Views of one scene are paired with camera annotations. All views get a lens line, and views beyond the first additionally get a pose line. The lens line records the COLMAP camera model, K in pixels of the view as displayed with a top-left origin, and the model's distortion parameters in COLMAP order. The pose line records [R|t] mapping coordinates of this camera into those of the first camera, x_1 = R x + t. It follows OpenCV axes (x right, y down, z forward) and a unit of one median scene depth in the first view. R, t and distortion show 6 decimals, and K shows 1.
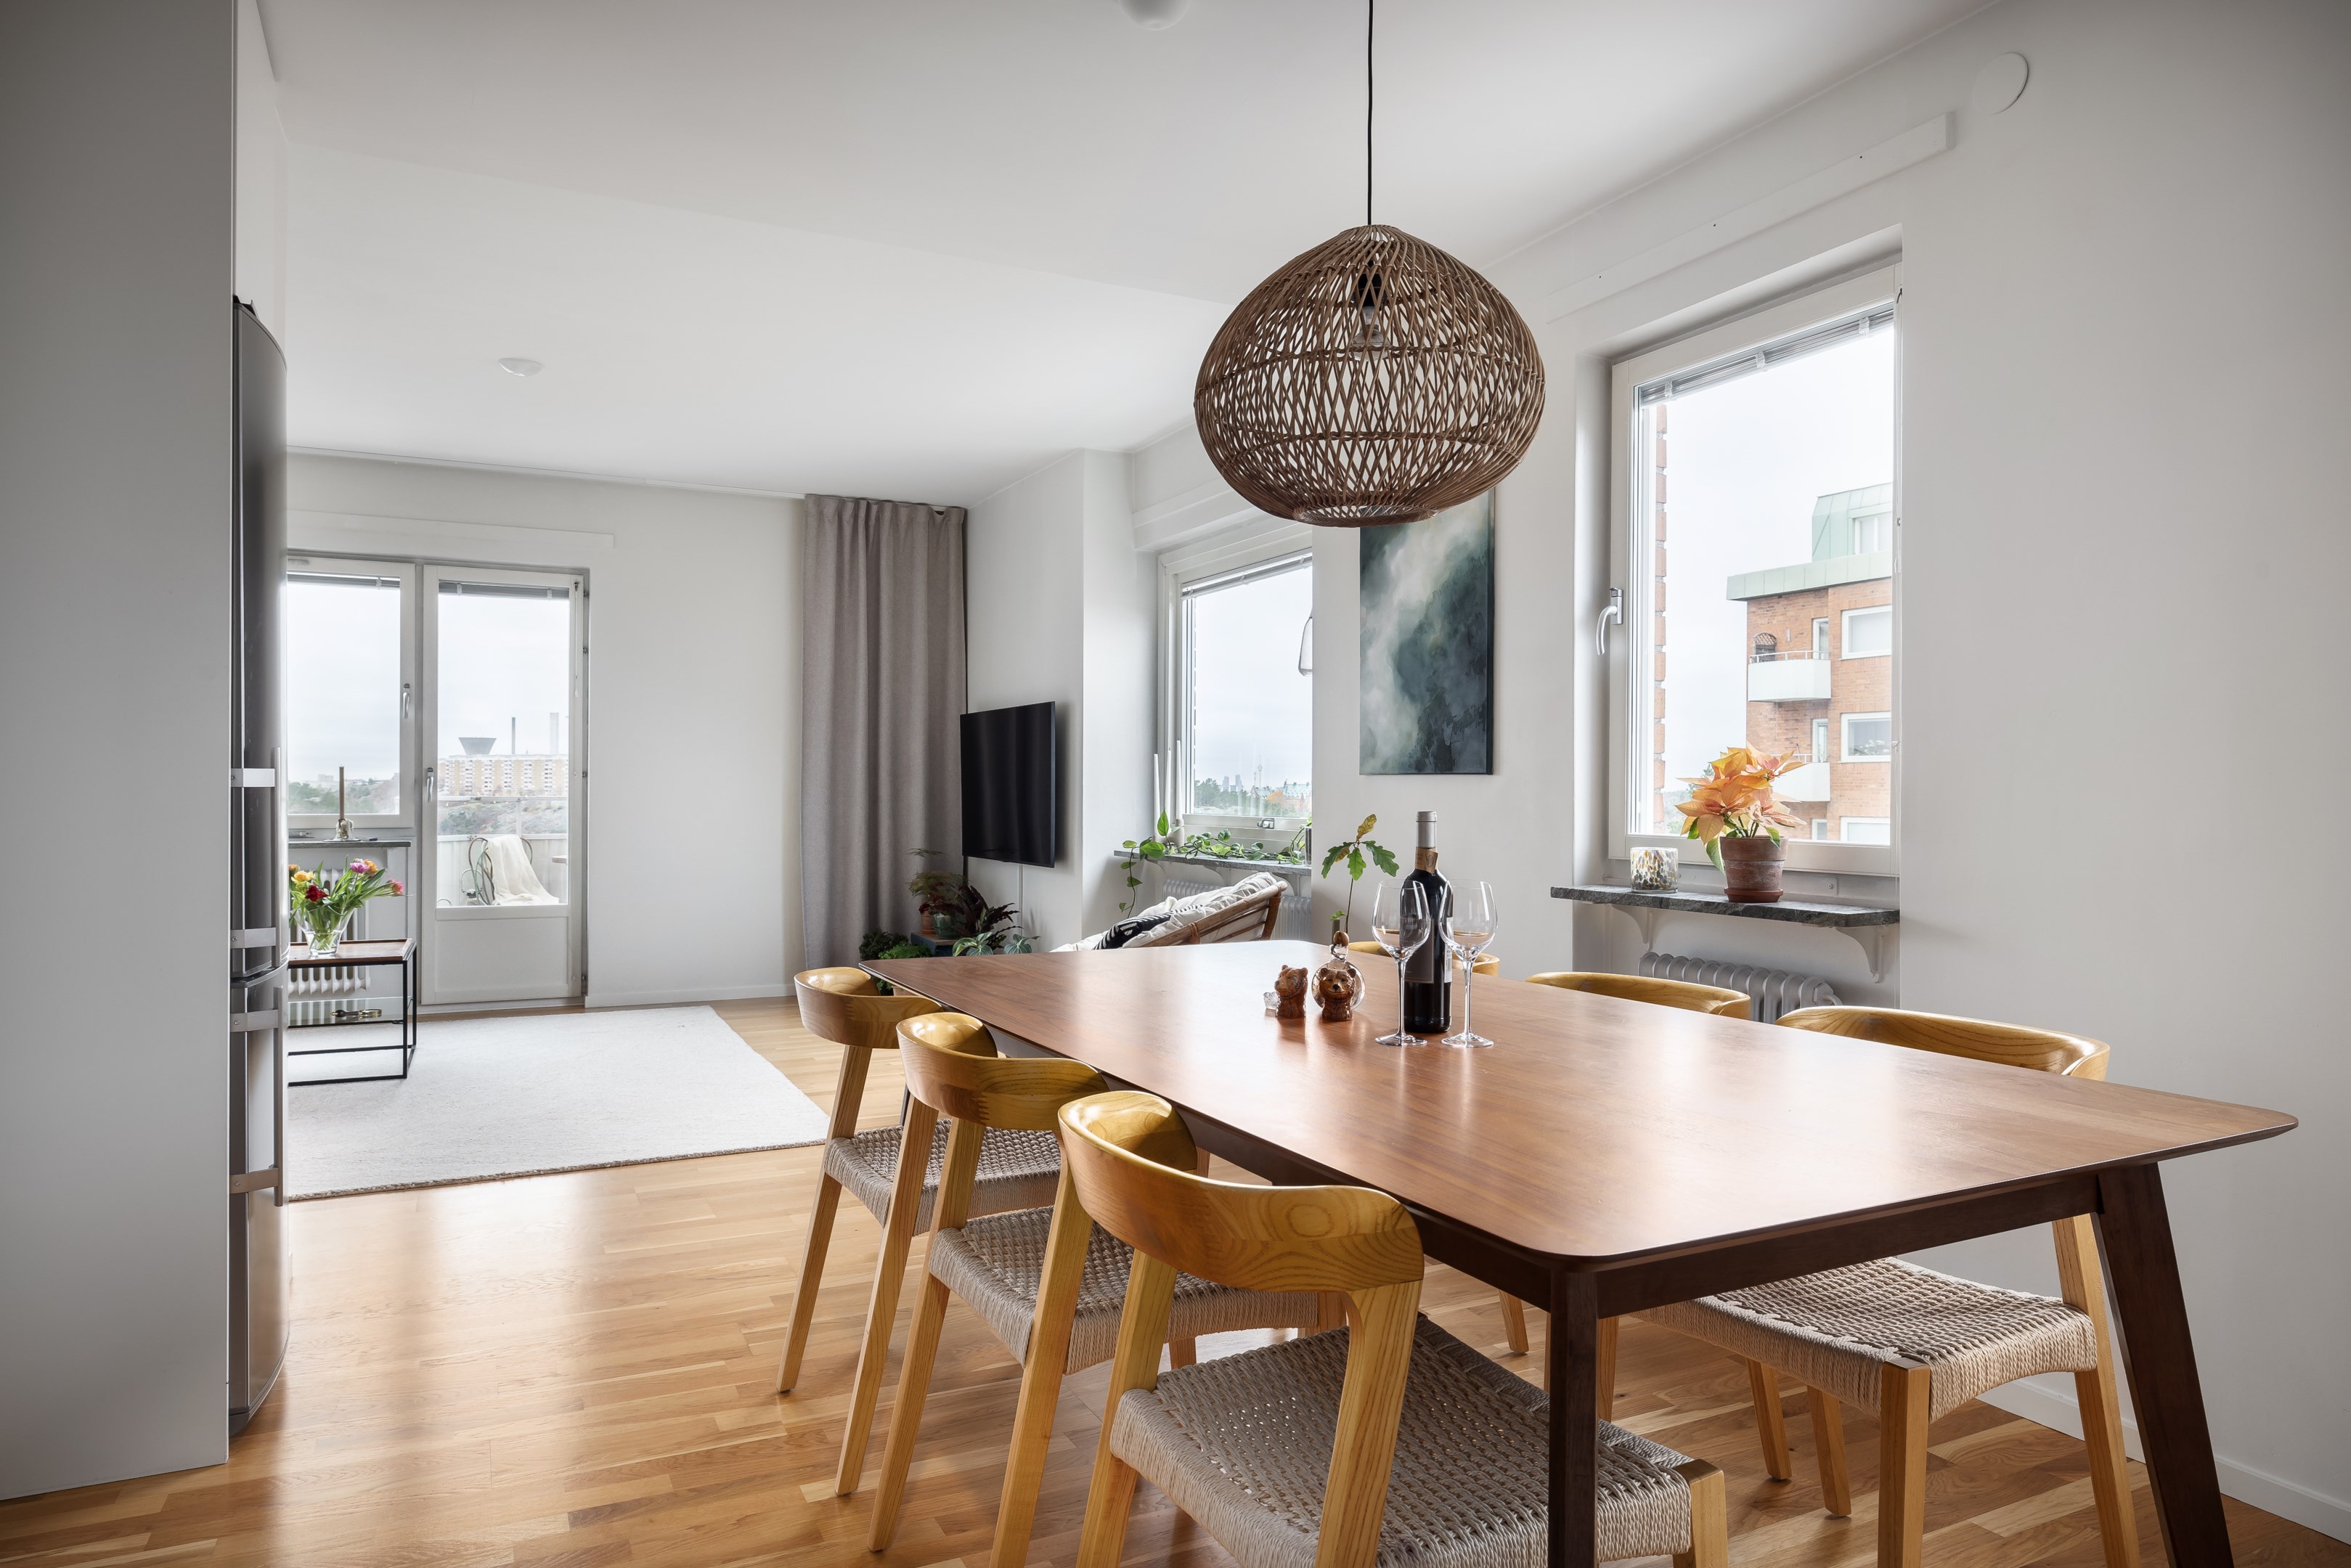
lens RADIAL K [[1439.4, 0, 1180.5], [0, 1439.4, 788.6], [0, 0, 1]] dist [-0.005143, 0.004131]
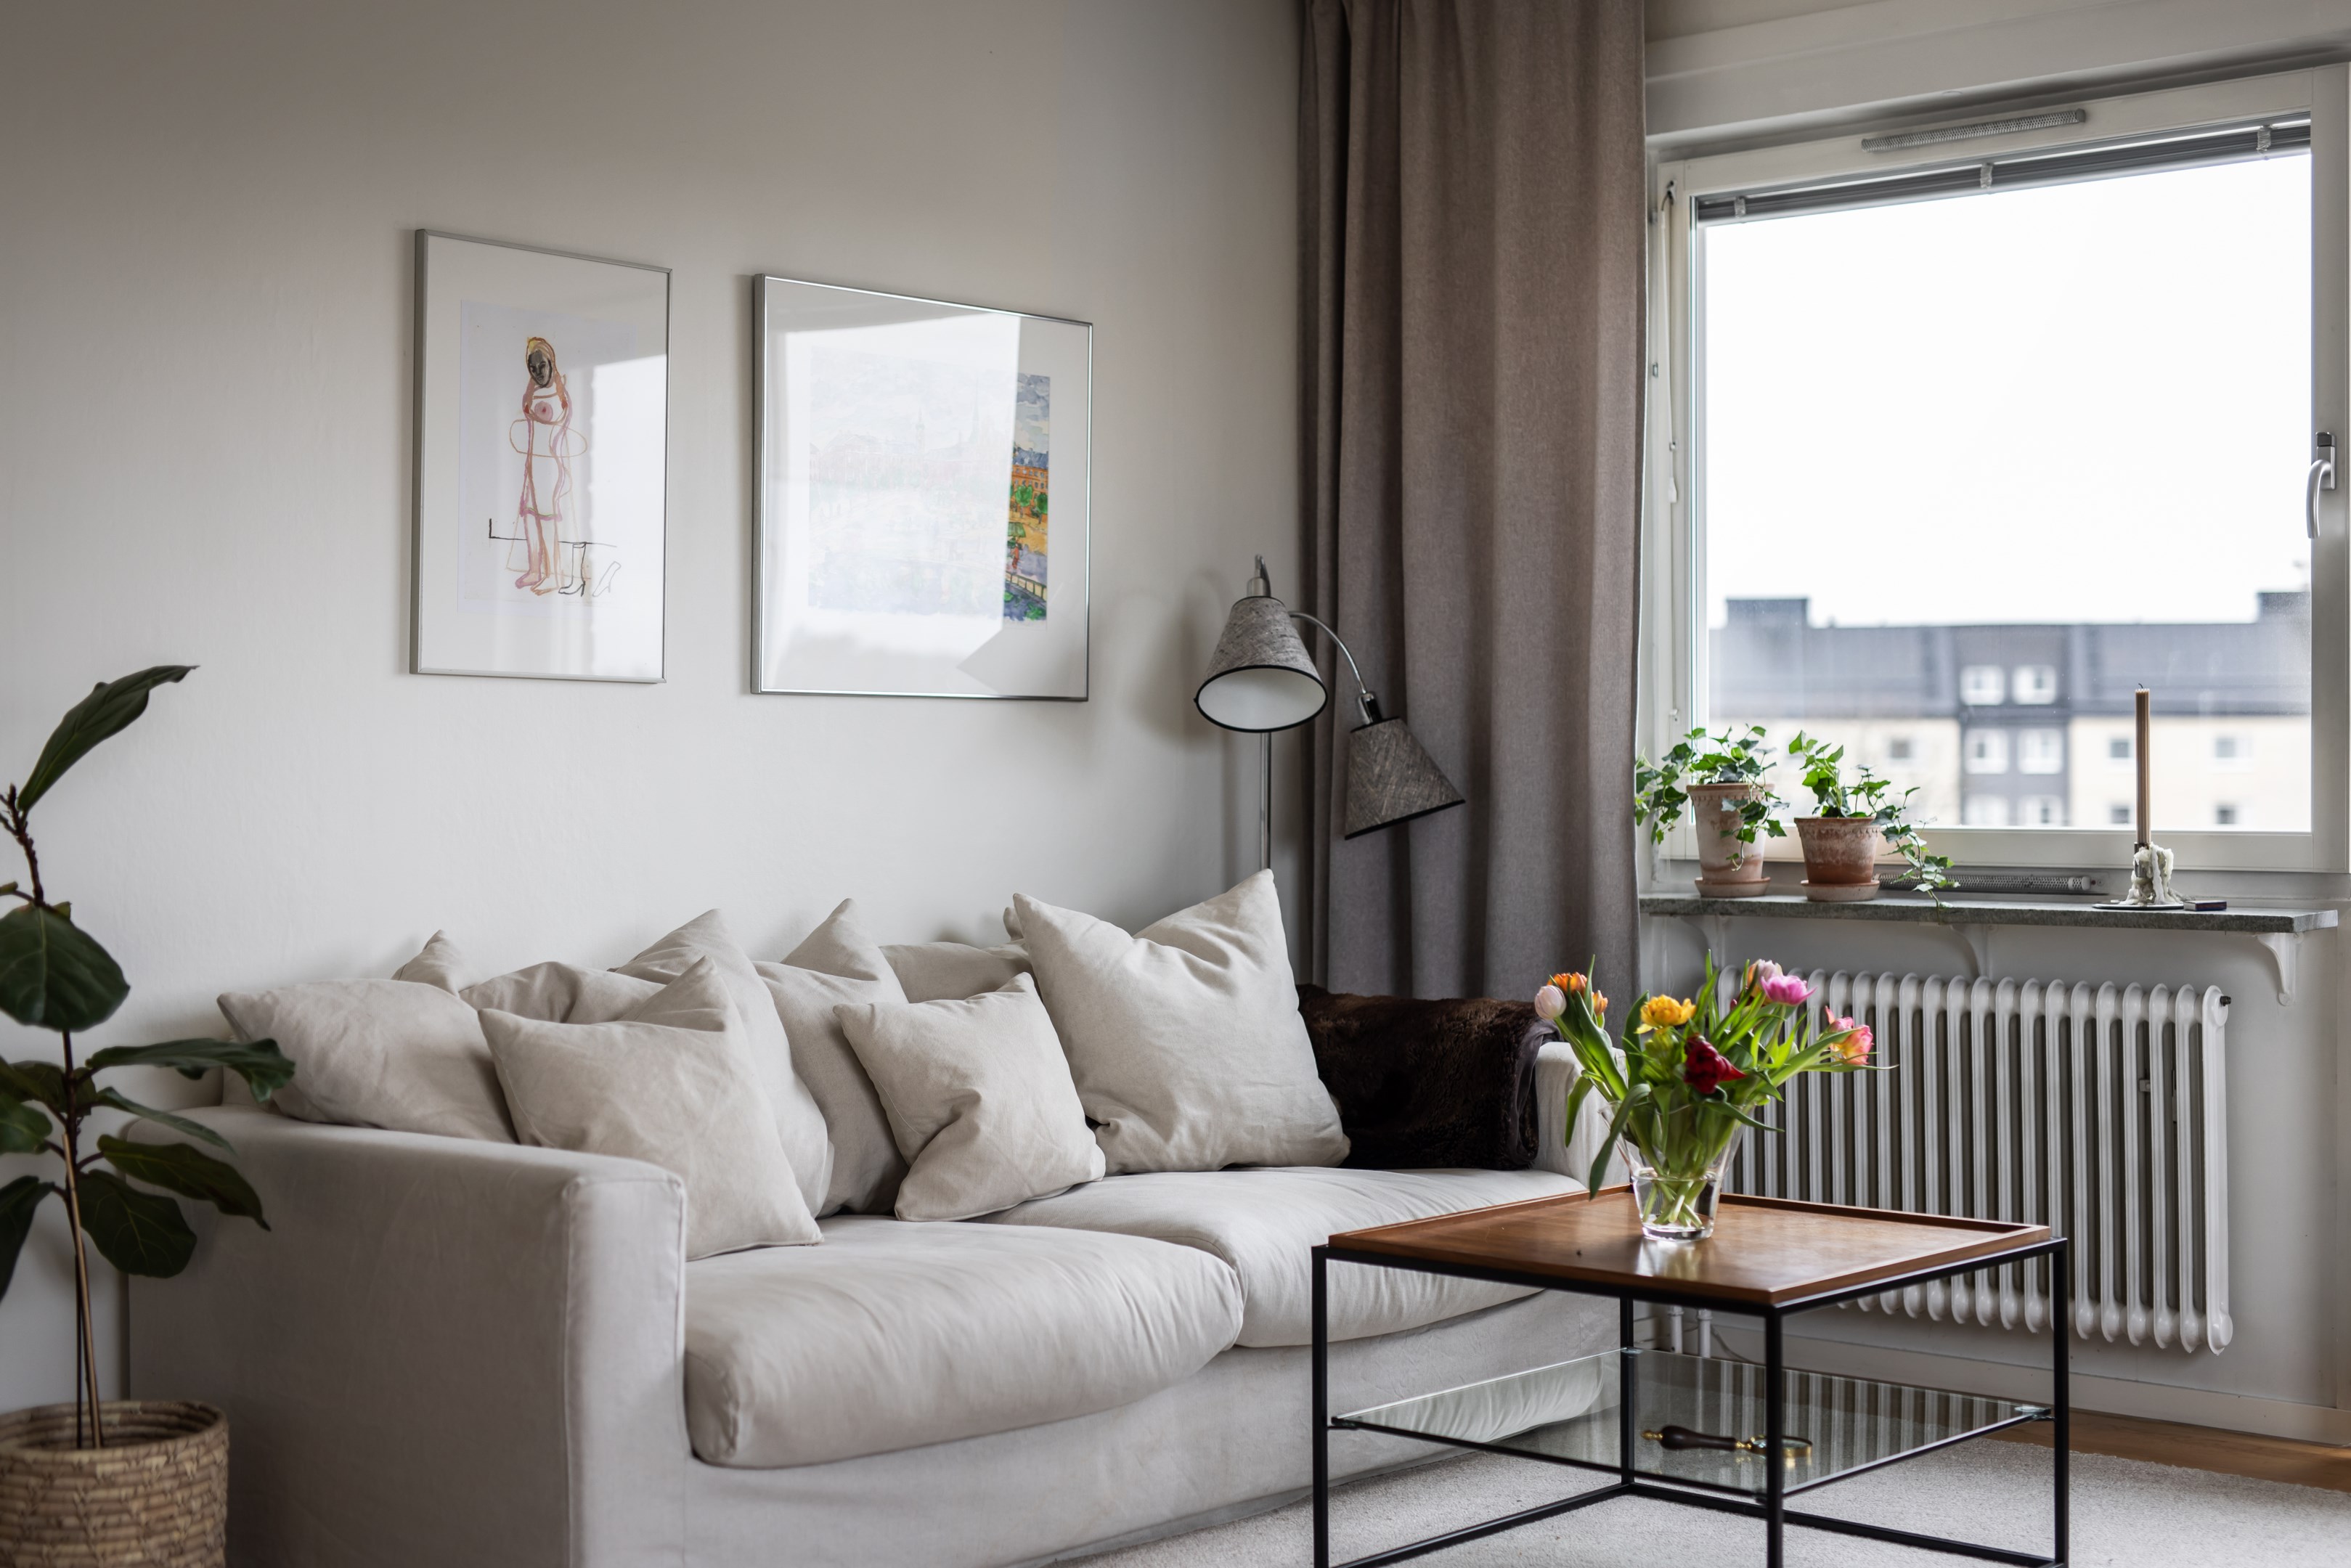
lens RADIAL K [[3273.7, 0, 1213.3], [0, 3273.7, 786.2], [0, 0, 1]] dist [0.003087, 0.000000]
pose [[0.377399, 0.004082, -0.926042, 0.055946], [0.004508, 0.999970, 0.006244, 0.001204], [0.926040, -0.006531, 0.377370, 0.479973]]
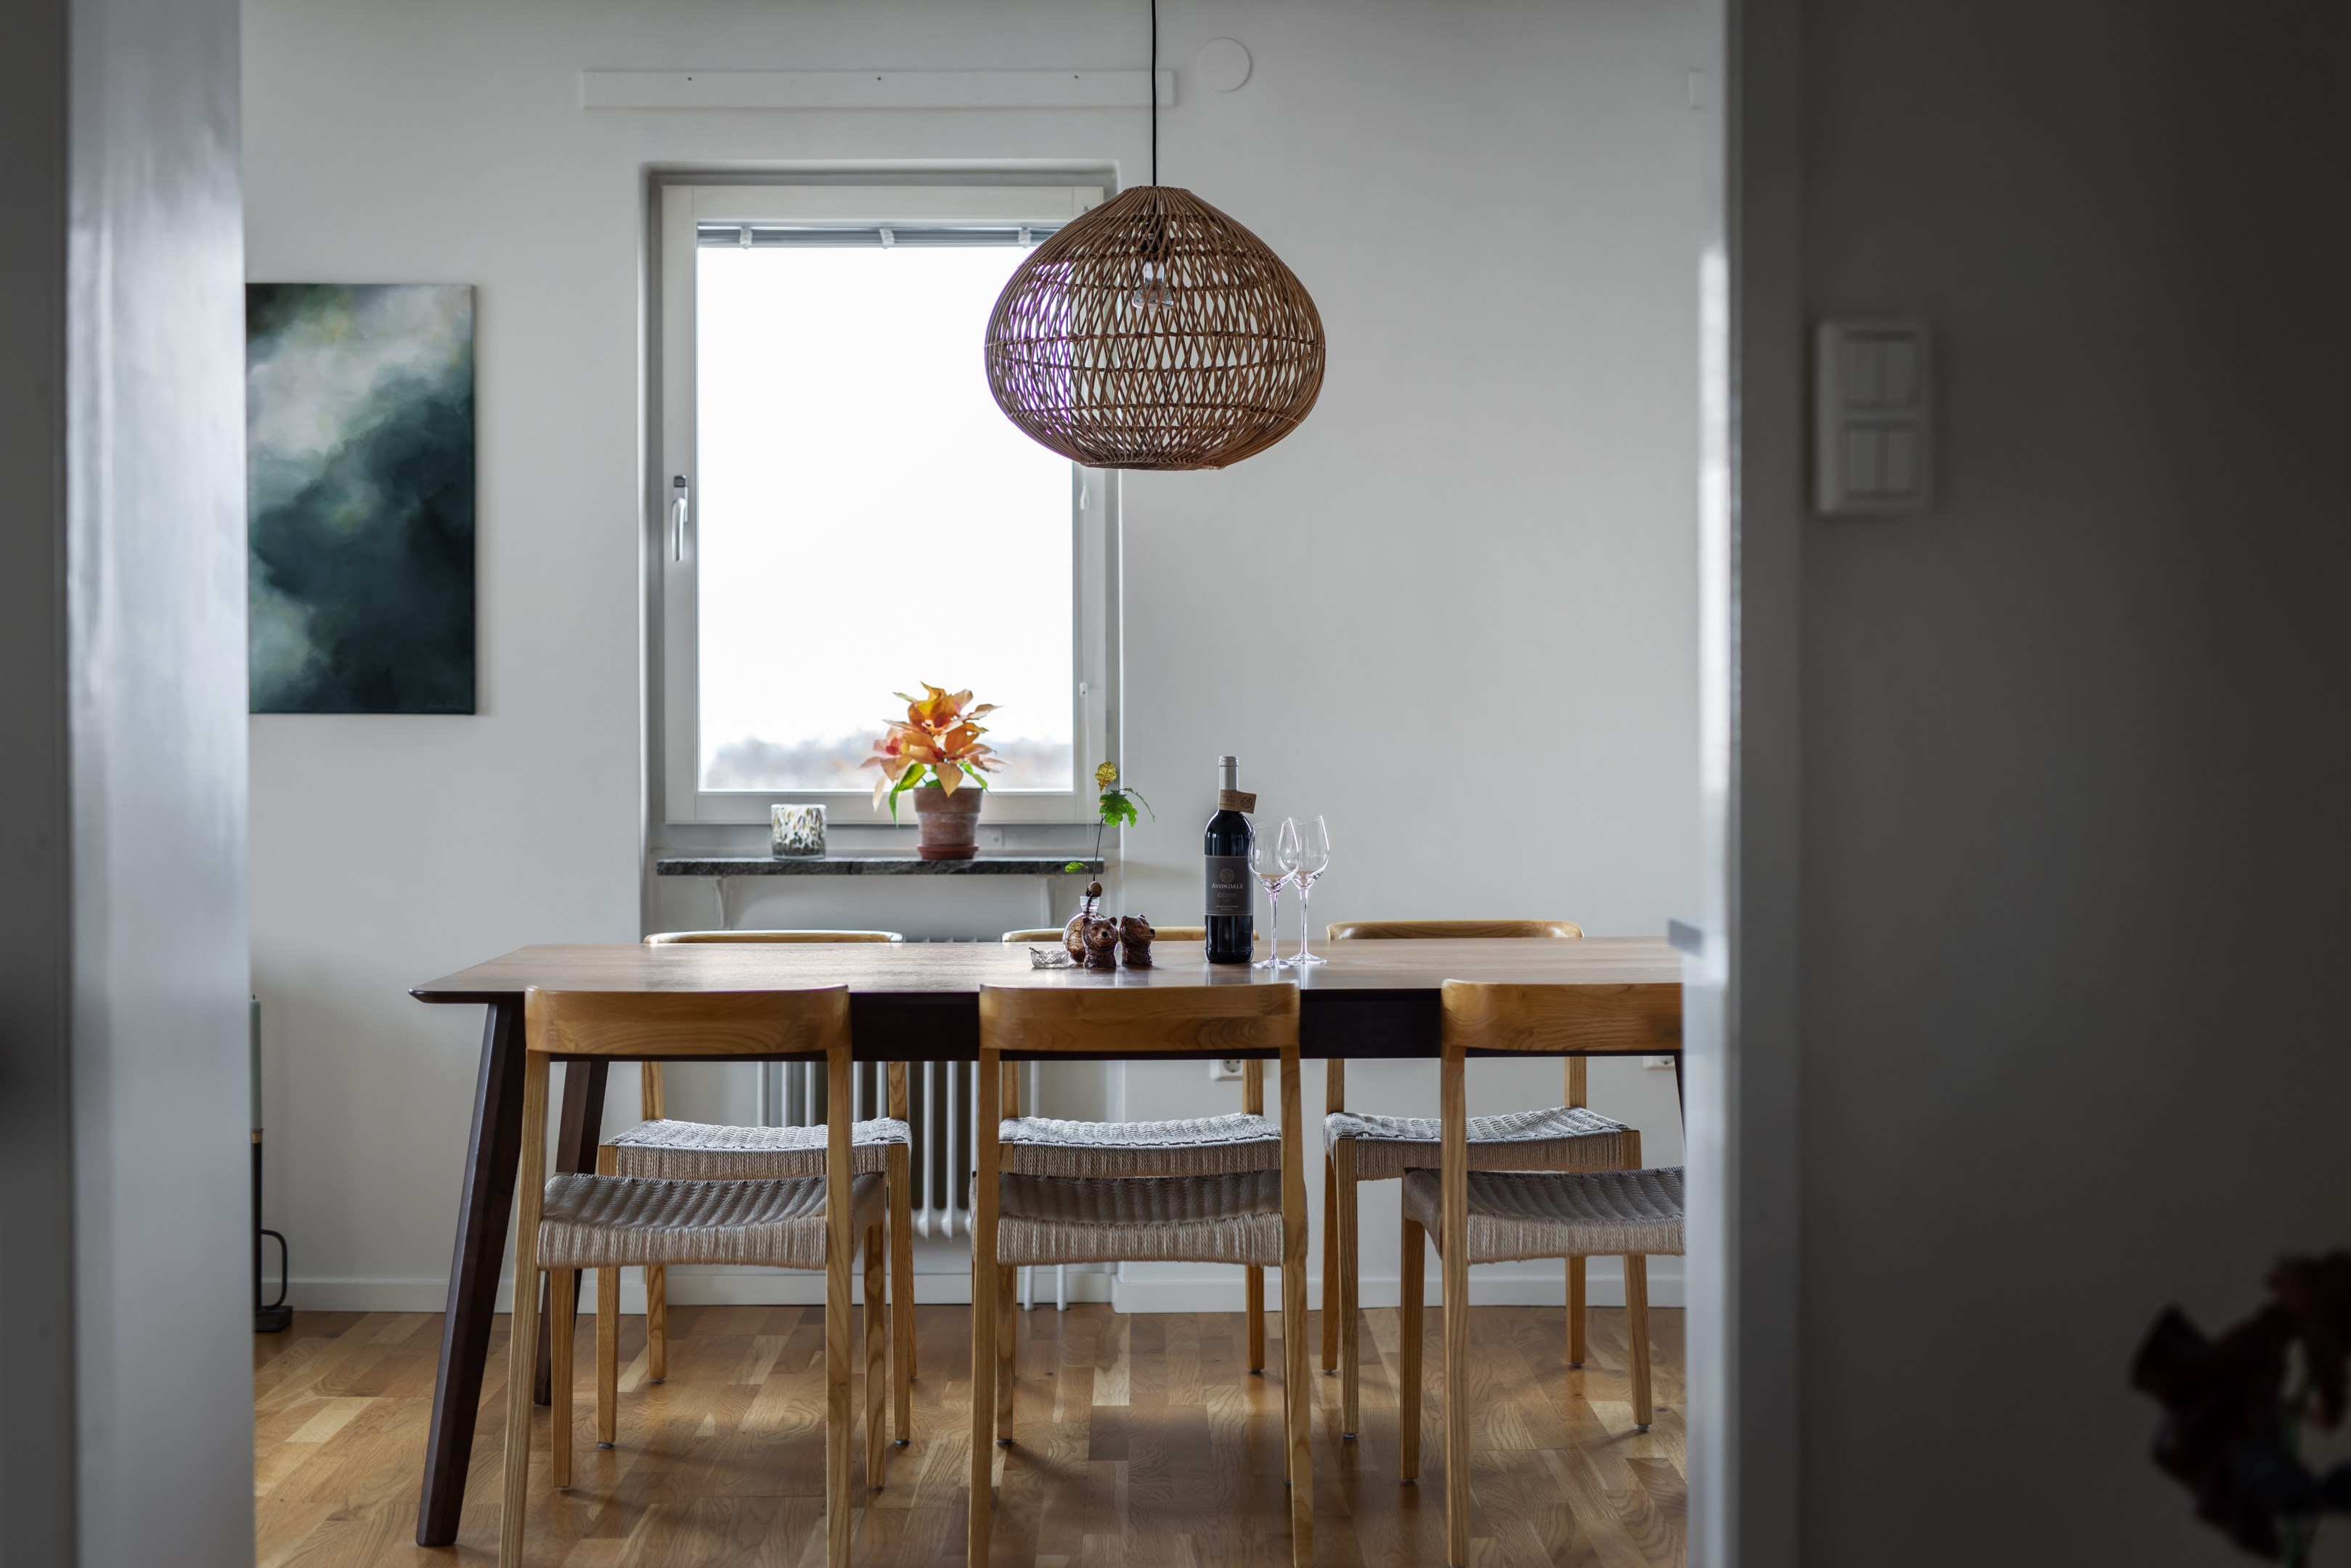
lens RADIAL K [[3273.7, 0, 1192.8], [0, 3273.7, 779.4], [0, 0, 1]] dist [0.003087, 0.000000]
pose [[0.430127, -0.017774, 0.902593, -0.606687], [0.002293, 0.999824, 0.018596, -0.003982], [-0.902765, -0.005929, 0.430093, -0.006394]]
